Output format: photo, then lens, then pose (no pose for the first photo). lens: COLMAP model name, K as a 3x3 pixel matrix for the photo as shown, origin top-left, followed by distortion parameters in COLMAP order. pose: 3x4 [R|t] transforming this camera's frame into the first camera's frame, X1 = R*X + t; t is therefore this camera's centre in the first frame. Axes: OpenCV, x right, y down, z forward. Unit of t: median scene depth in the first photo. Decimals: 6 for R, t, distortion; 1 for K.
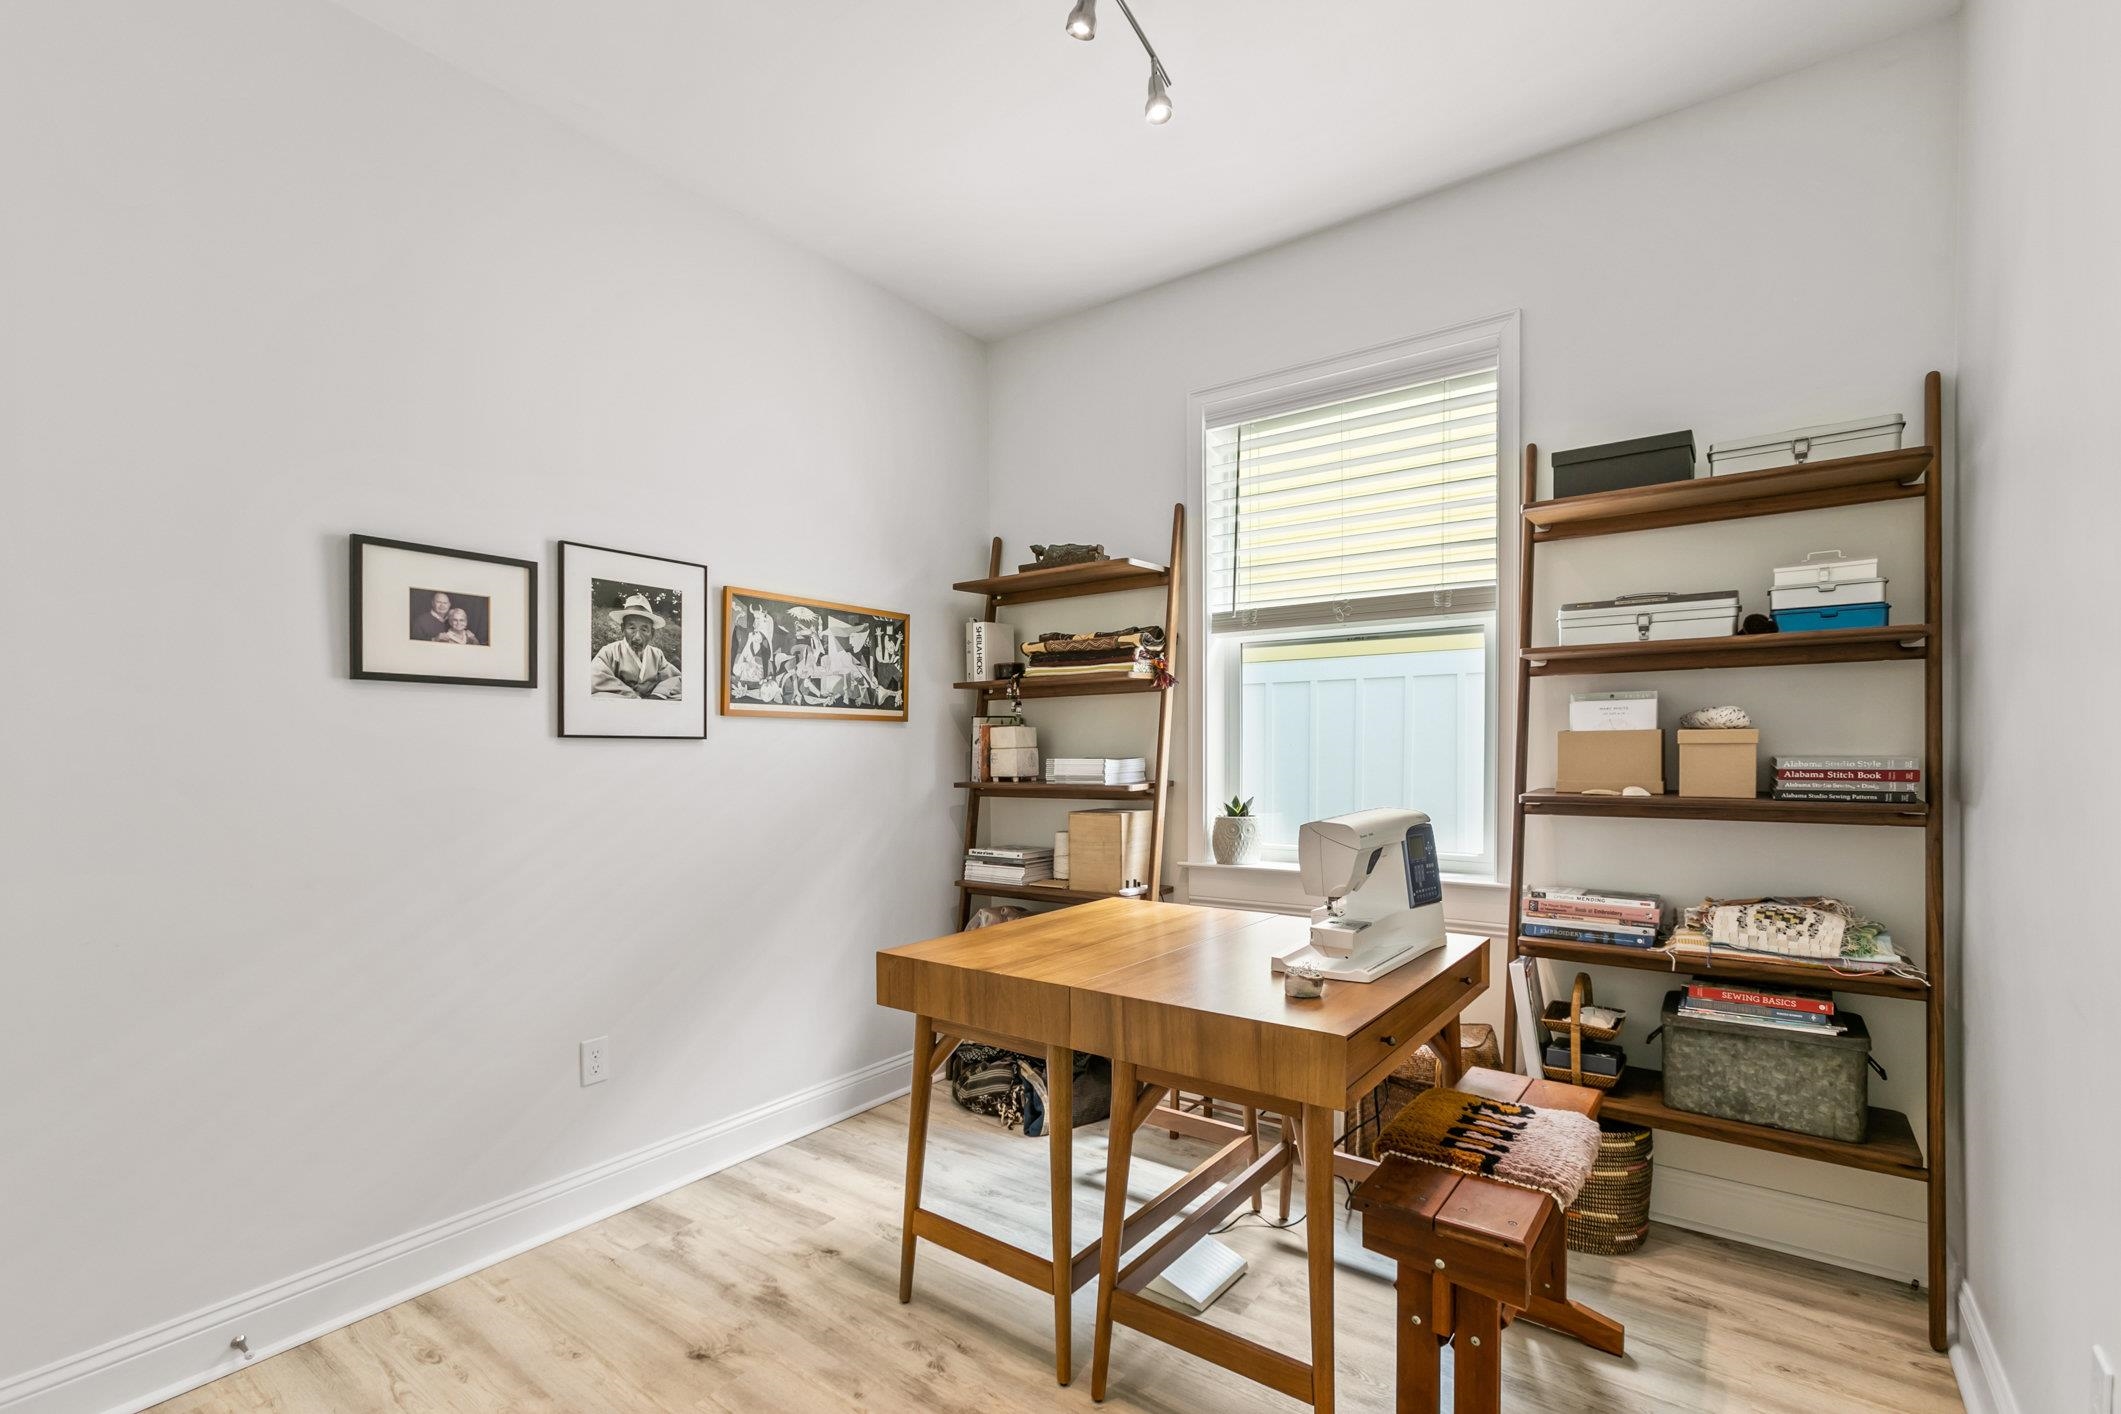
lens RADIAL K [[966.9, 0, 1047.0], [0, 966.9, 751.5], [0, 0, 1]] dist [-0.002549, 0.000963]
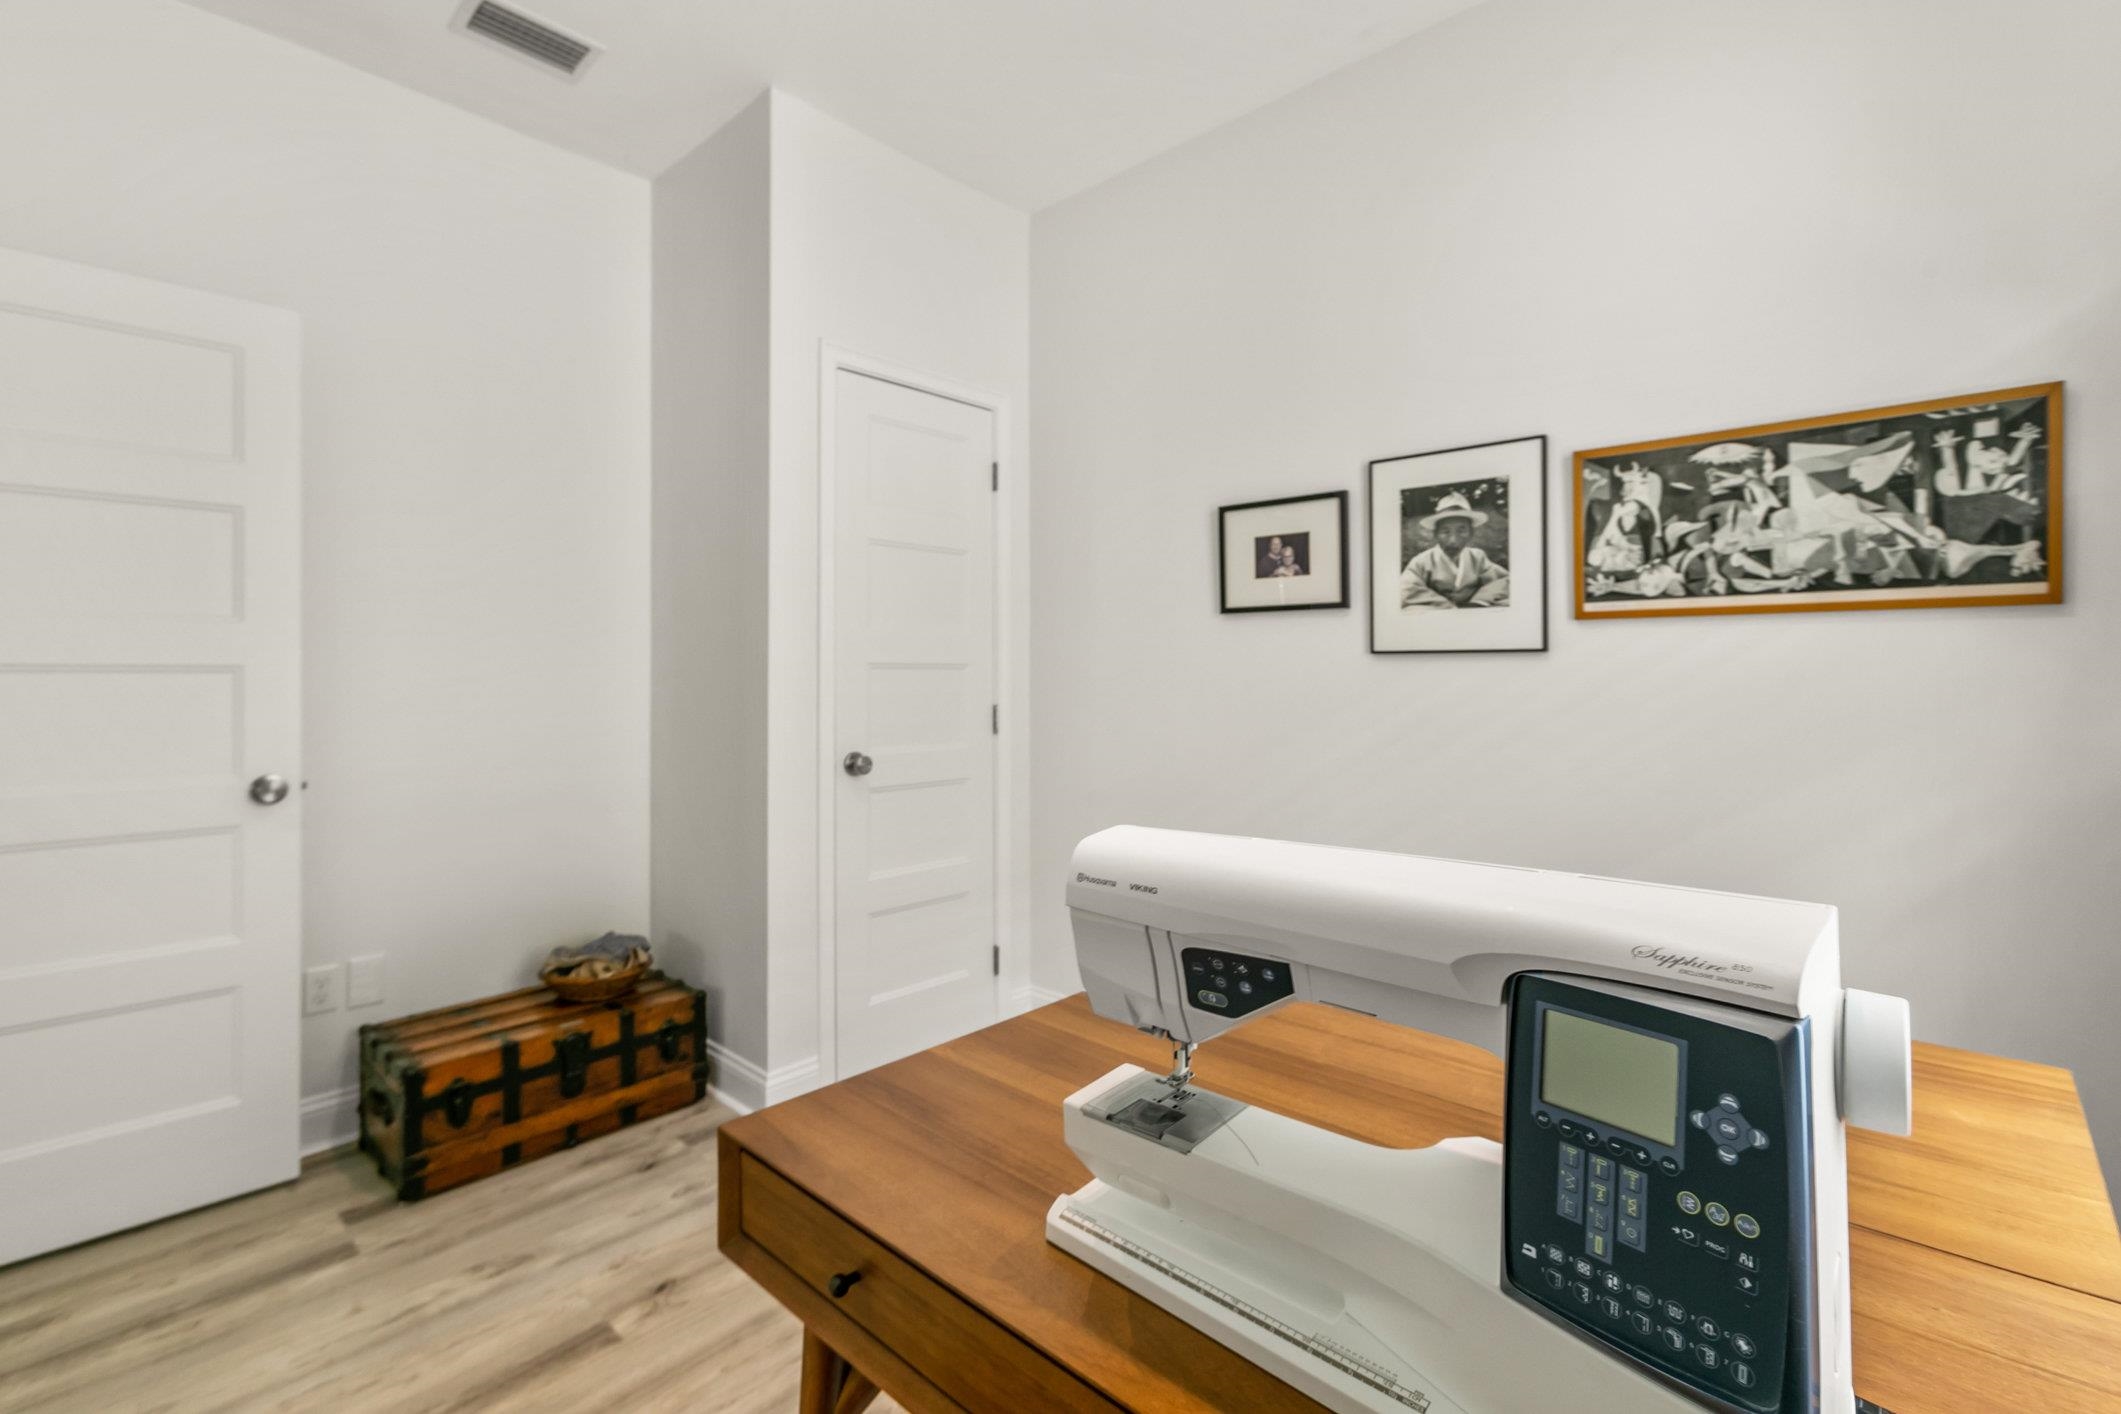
lens RADIAL K [[966.9, 0, 1063.9], [0, 966.9, 658.5], [0, 0, 1]] dist [-0.002549, 0.000963]
pose [[-0.110451, -0.009729, -0.993834, 0.474022], [0.002928, 0.999945, -0.010114, 0.000057], [0.993877, -0.004027, -0.110416, 0.677802]]
